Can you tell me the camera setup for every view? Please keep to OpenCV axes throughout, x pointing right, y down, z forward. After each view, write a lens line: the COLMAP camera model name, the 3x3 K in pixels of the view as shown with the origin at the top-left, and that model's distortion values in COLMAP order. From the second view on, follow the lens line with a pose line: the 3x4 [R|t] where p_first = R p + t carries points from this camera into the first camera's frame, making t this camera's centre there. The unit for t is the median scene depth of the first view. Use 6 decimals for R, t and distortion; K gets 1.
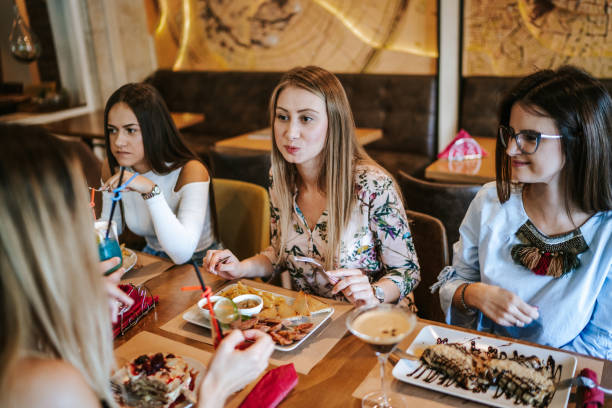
lens RADIAL K [[633.3, 0, 306.0], [0, 633.3, 204.0], [0, 0, 1]] dist [-0.085459, 0.293829]
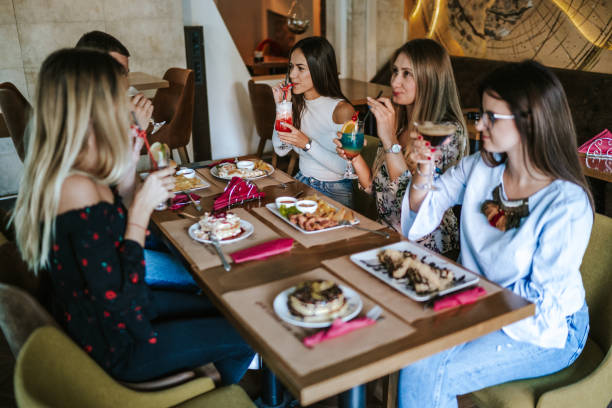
lens RADIAL K [[633.3, 0, 306.0], [0, 633.3, 204.0], [0, 0, 1]] dist [-0.085459, 0.293829]
pose [[0.874133, 0.201119, -0.442089, 0.189374], [-0.189873, 0.979304, 0.070081, 0.016918], [0.447034, 0.022680, 0.894229, -0.109616]]
